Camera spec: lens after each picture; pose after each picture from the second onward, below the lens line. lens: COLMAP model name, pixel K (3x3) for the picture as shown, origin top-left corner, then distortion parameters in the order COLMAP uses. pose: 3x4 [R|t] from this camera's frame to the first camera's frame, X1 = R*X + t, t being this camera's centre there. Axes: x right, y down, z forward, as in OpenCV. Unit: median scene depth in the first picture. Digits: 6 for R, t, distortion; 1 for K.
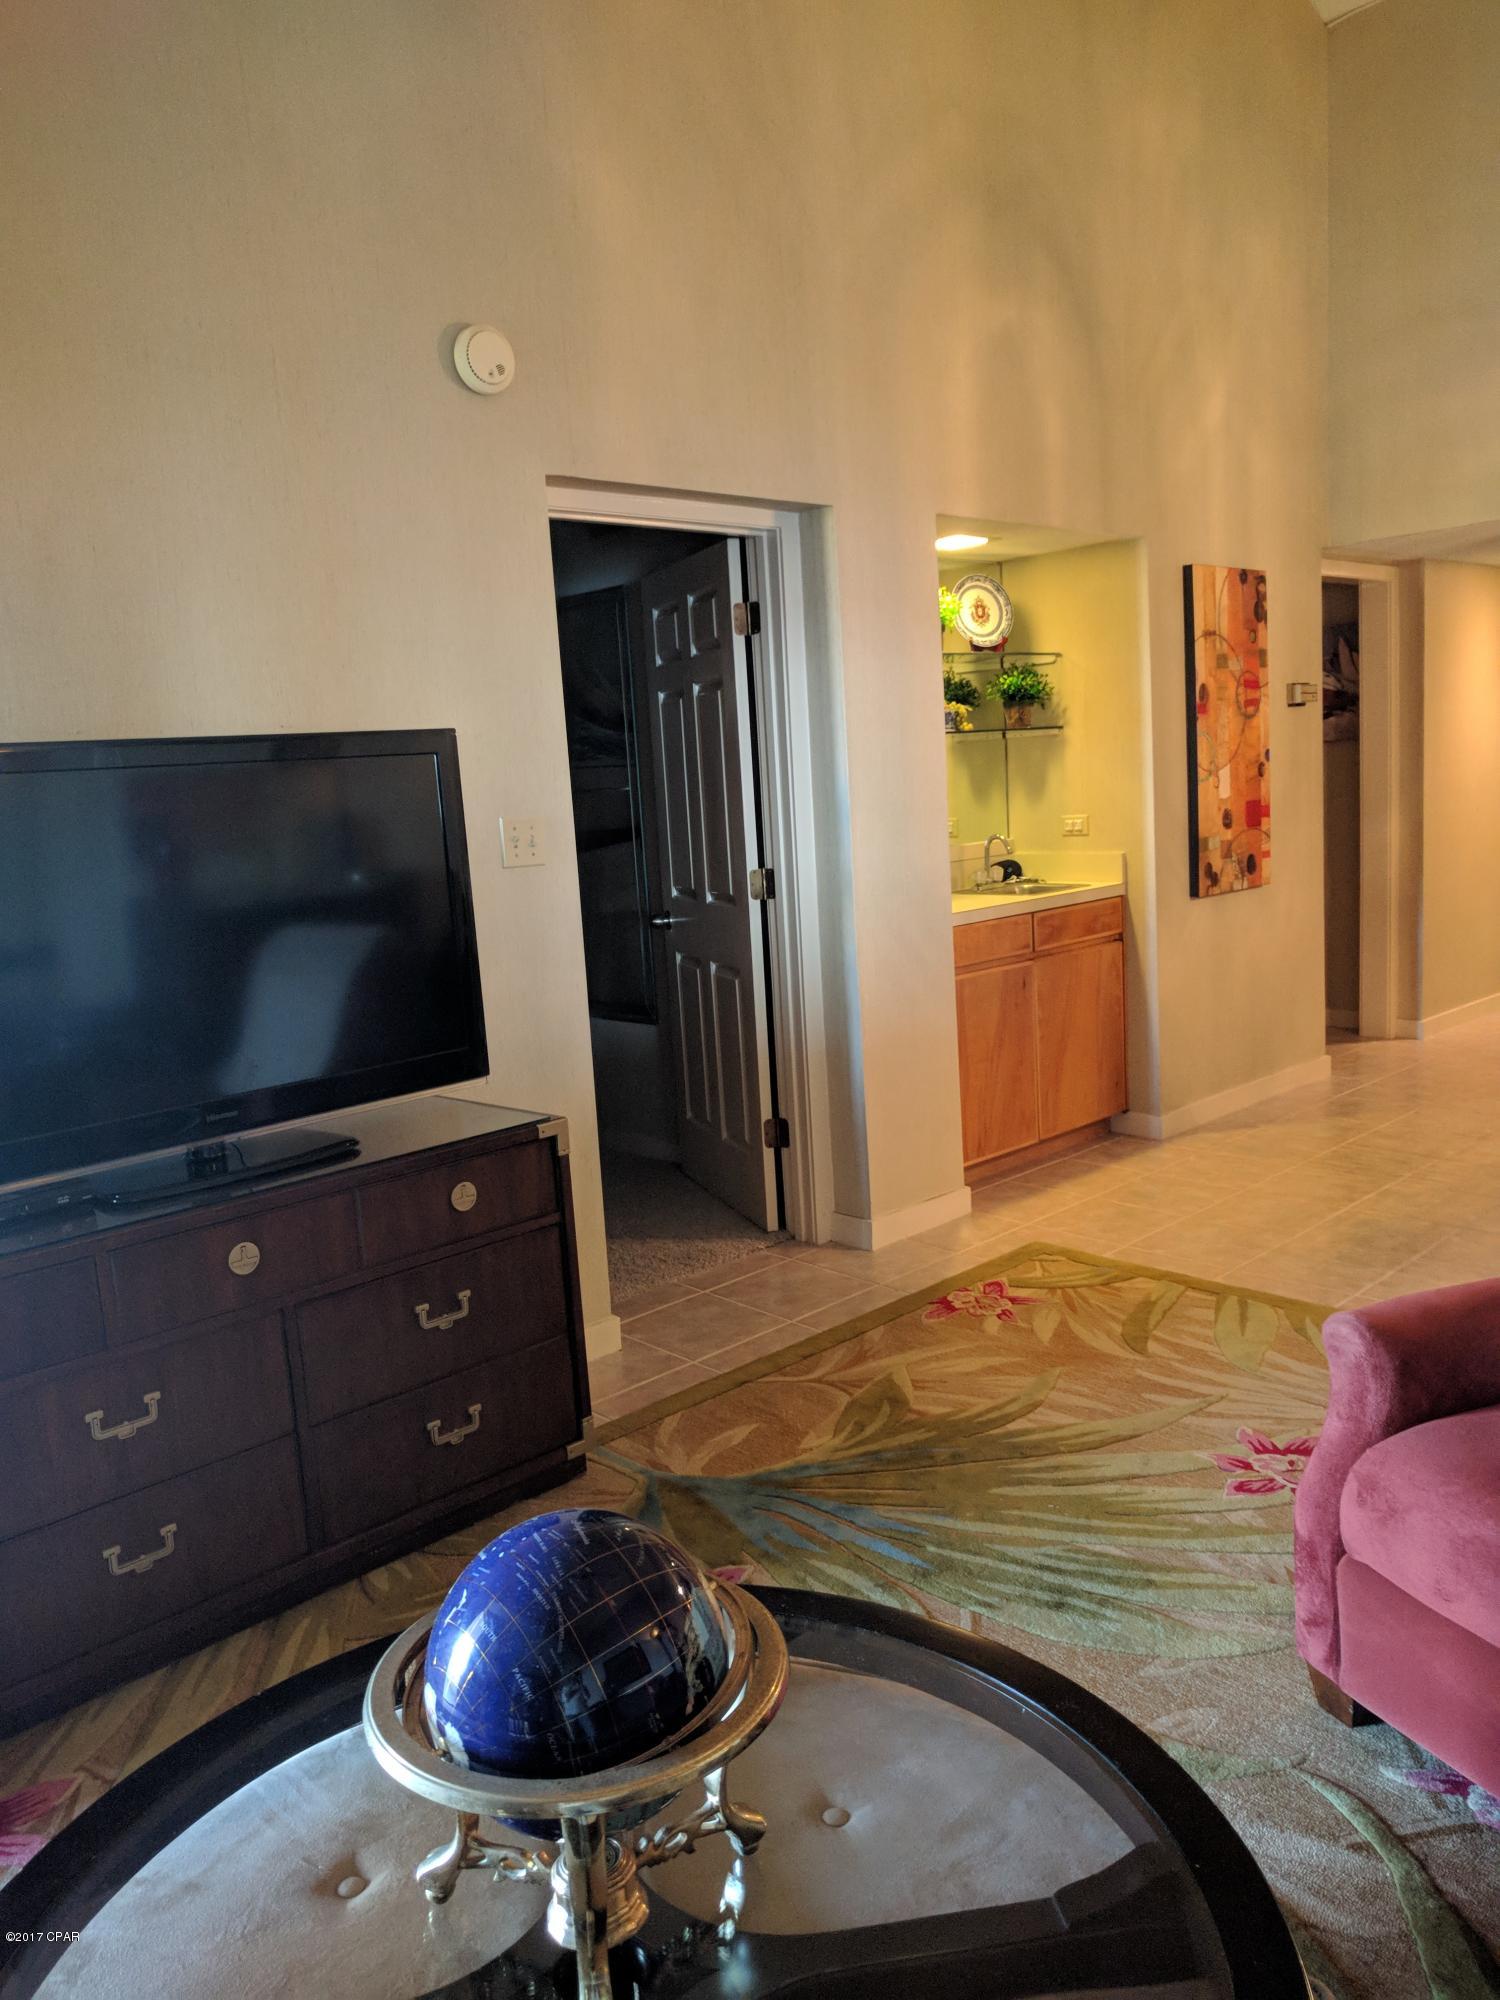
lens RADIAL K [[1519.2, 0, 751.5], [0, 1519.2, 992.6], [0, 0, 1]] dist [-0.006590, 0.039266]
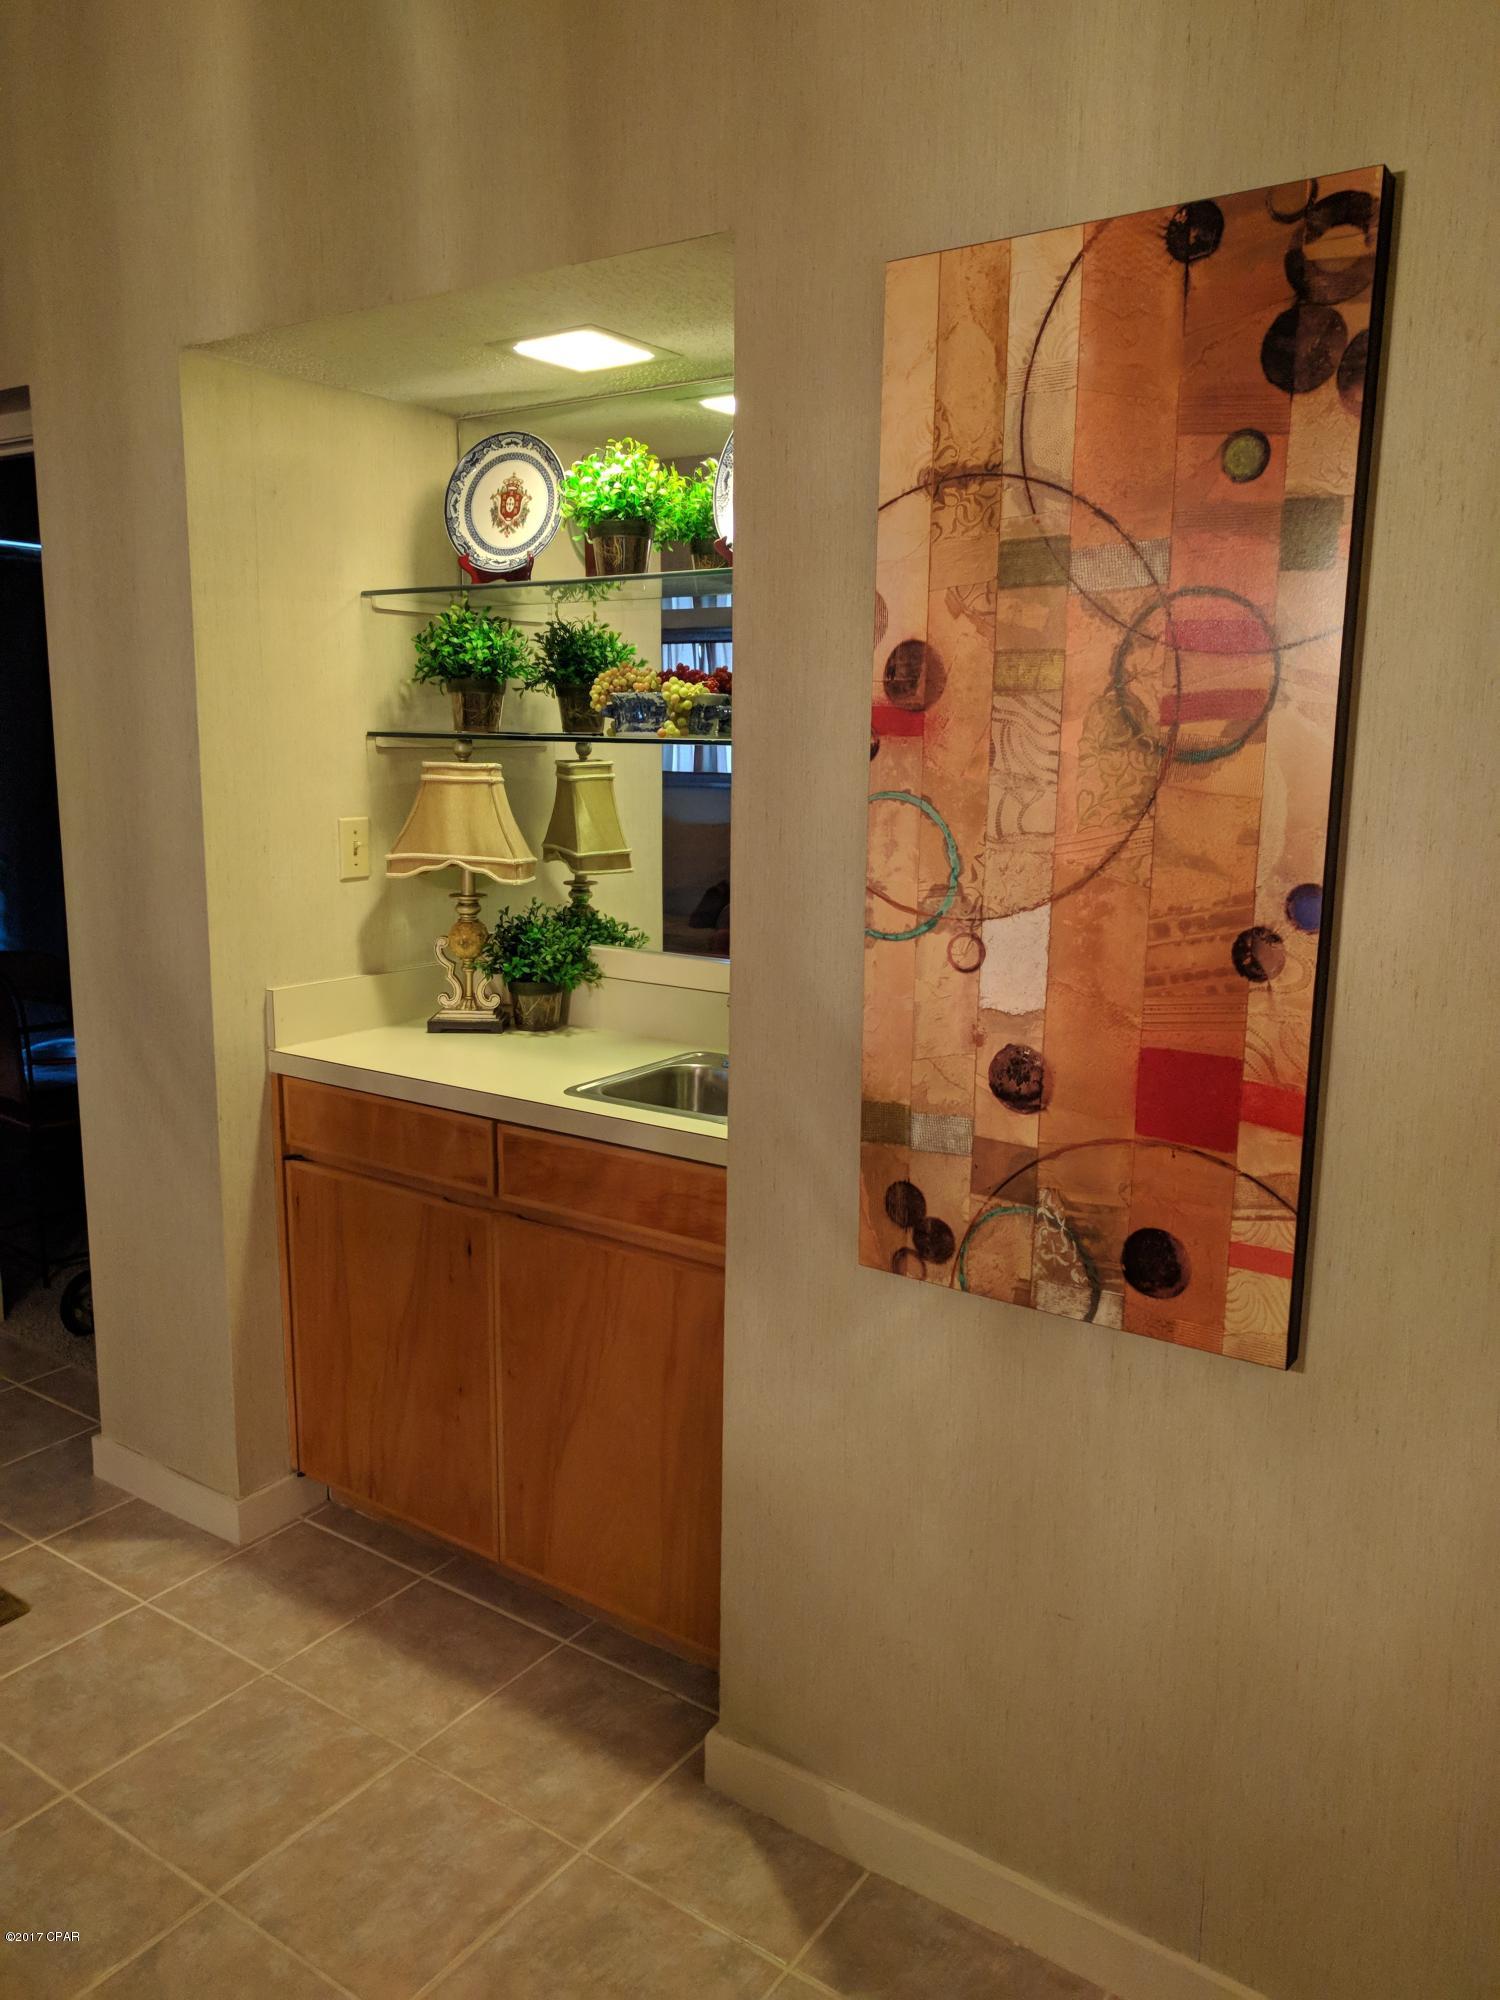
lens RADIAL K [[1505.8, 0, 750.0], [0, 1505.8, 1000.0], [0, 0, 1]] dist [0.011653, 0.004302]
pose [[0.201879, 0.236645, -0.950392, 0.726974], [-0.167510, 0.964416, 0.204555, -0.225953], [0.964980, 0.117905, 0.234335, 1.073524]]
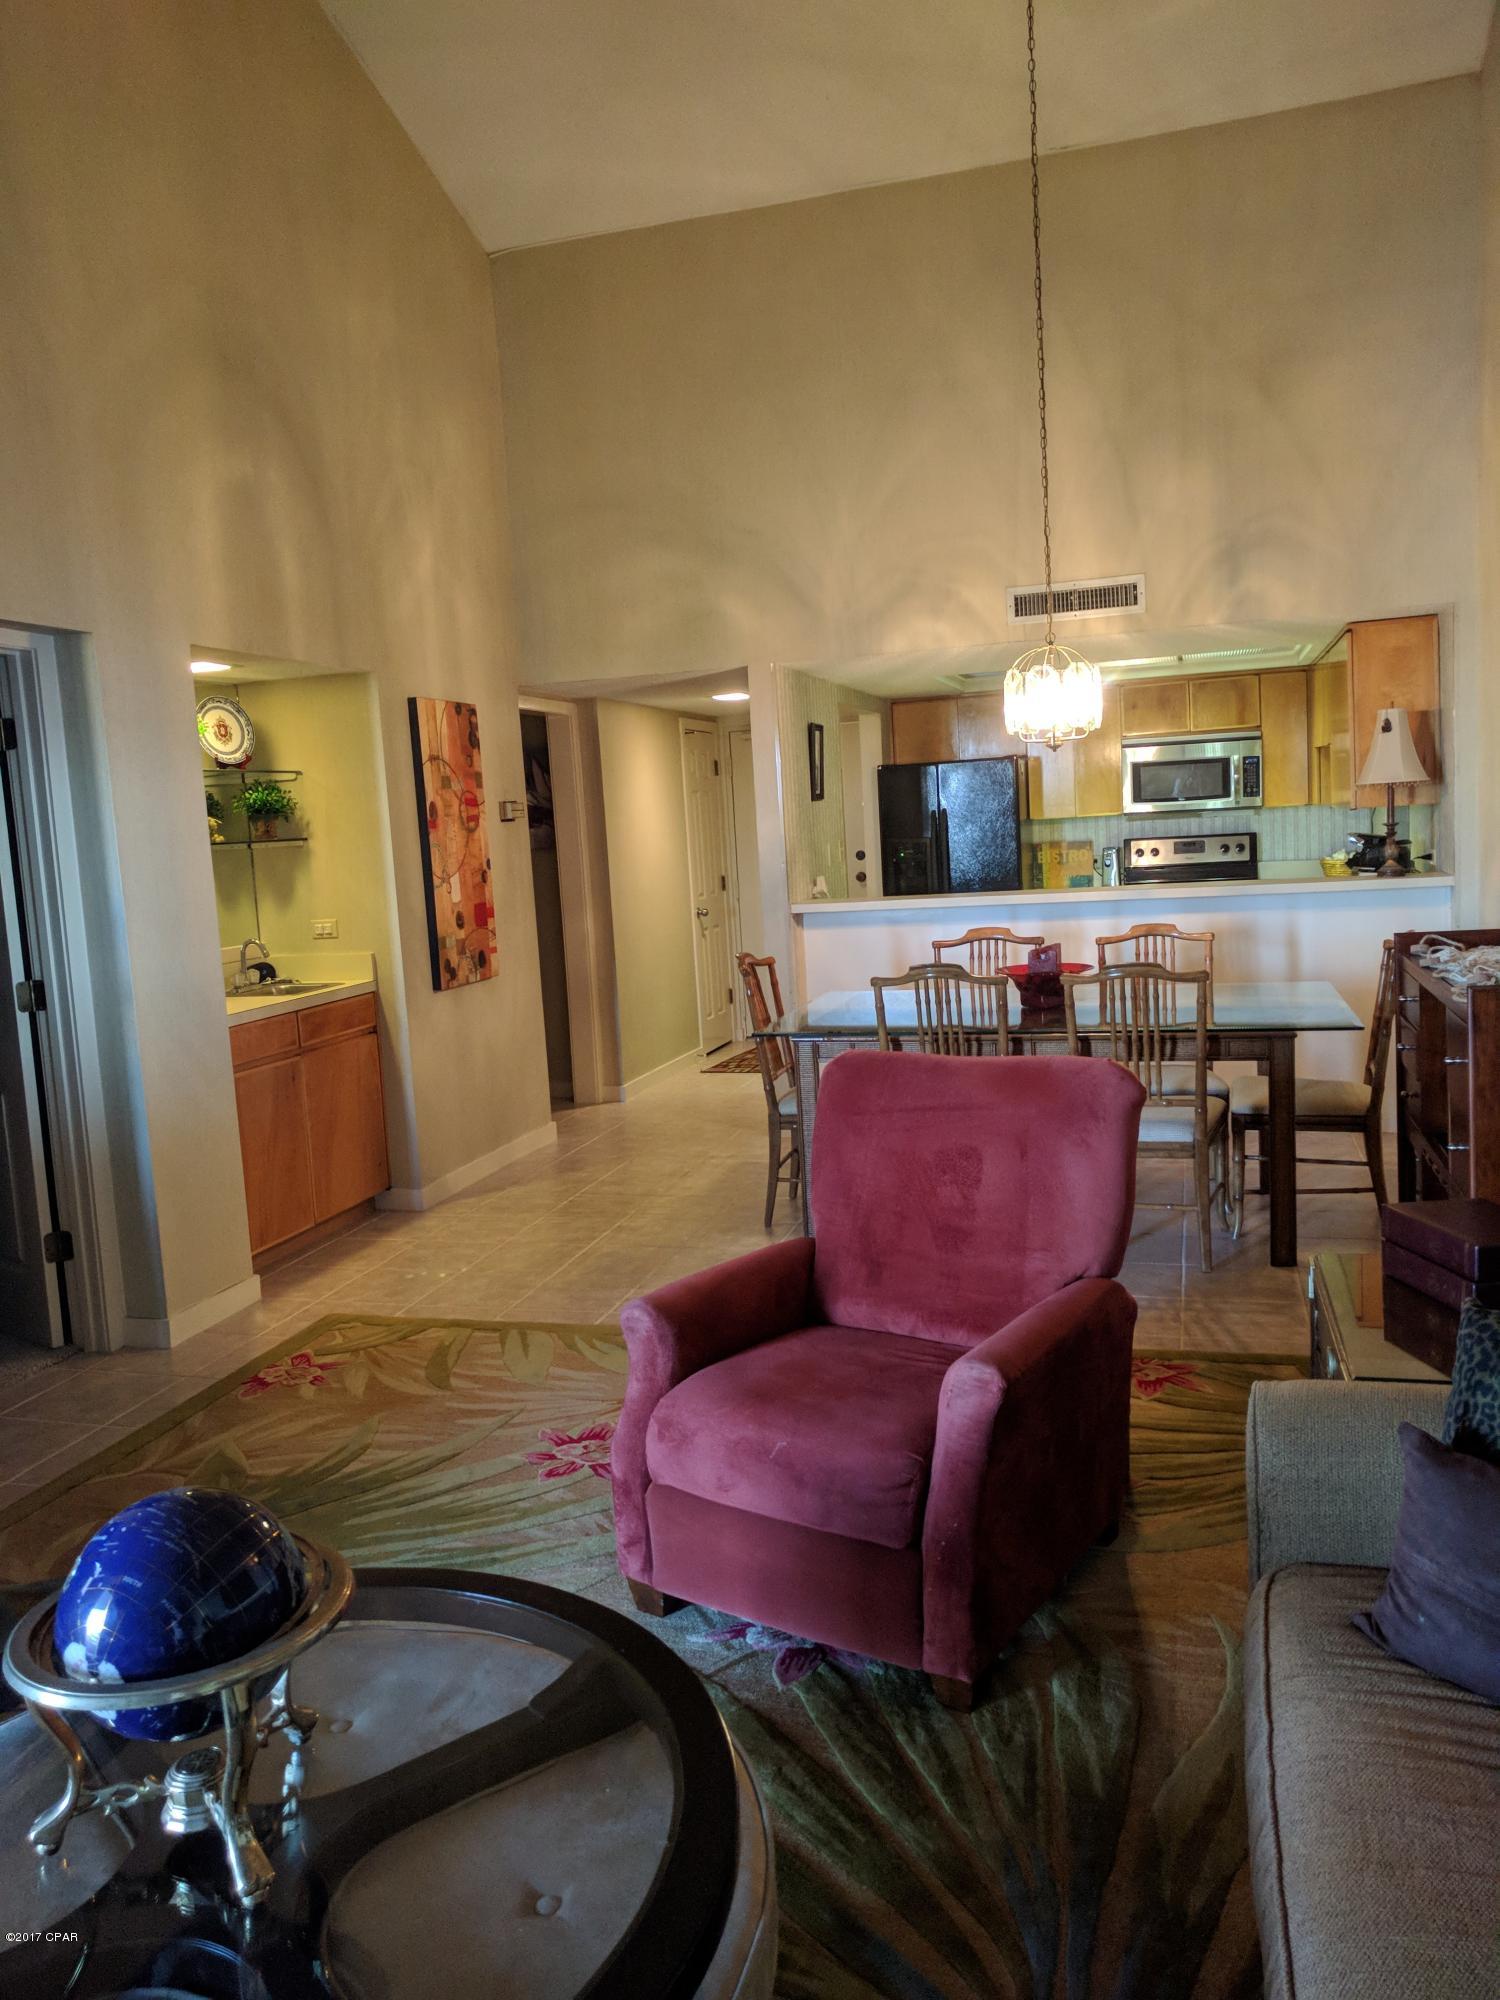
lens RADIAL K [[1505.8, 0, 750.0], [0, 1505.8, 1000.0], [0, 0, 1]] dist [0.011653, 0.004302]
pose [[0.865650, -0.050498, 0.498096, -0.076246], [0.078966, 0.996218, -0.036238, 0.003497], [-0.494383, 0.070702, 0.866364, -0.093441]]
